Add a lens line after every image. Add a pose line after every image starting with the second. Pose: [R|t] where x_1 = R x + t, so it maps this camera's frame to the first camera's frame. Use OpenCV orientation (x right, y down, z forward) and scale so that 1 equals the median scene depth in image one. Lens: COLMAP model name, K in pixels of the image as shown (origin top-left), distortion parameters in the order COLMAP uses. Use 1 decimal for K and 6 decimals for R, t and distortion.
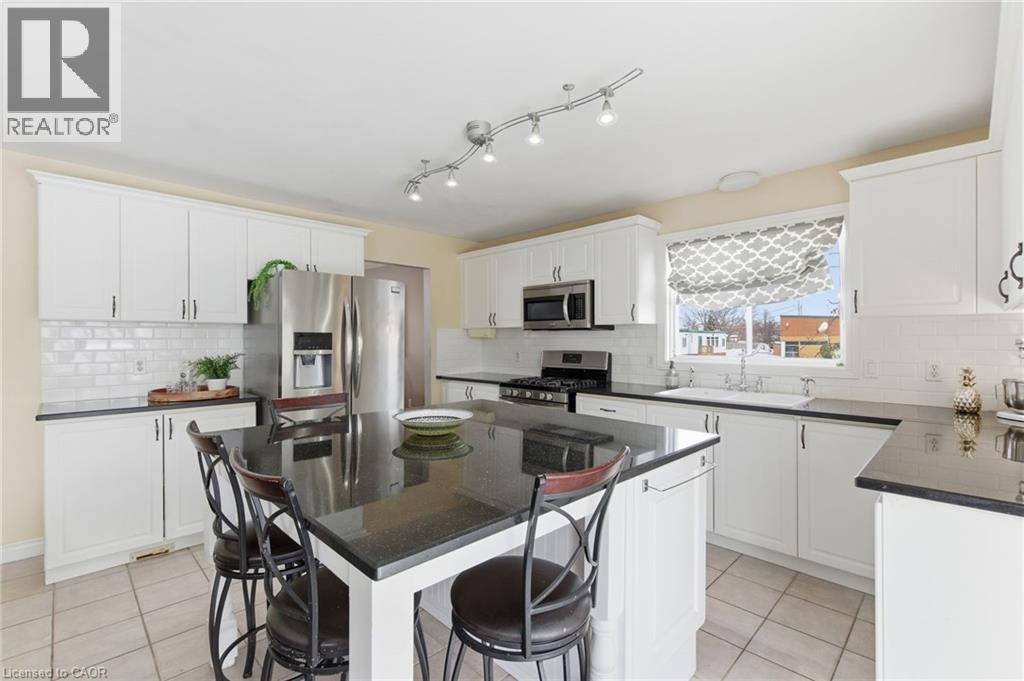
lens RADIAL K [[463.6, 0, 513.4], [0, 463.6, 338.5], [0, 0, 1]] dist [0.001909, -0.000172]
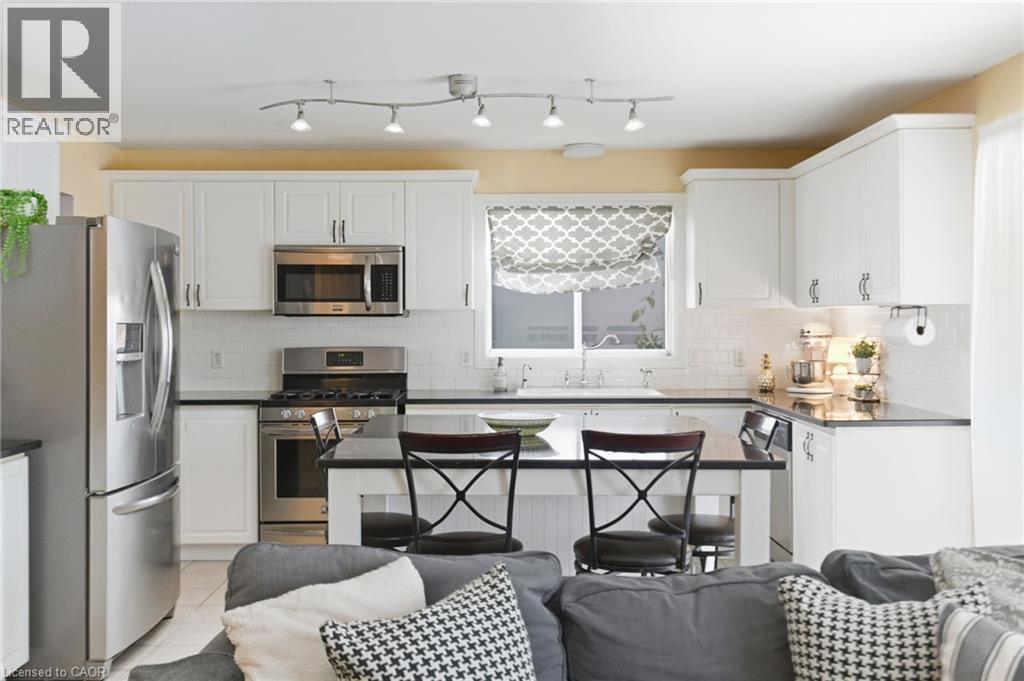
lens RADIAL K [[1019.1, 0, 512.3], [0, 1019.1, 323.0], [0, 0, 1]] dist [0.011342, -0.008233]
pose [[0.689847, 0.002605, 0.723950, -0.936845], [0.000597, 0.999991, -0.004168, -0.002283], [-0.723955, 0.003307, 0.689840, -0.222115]]
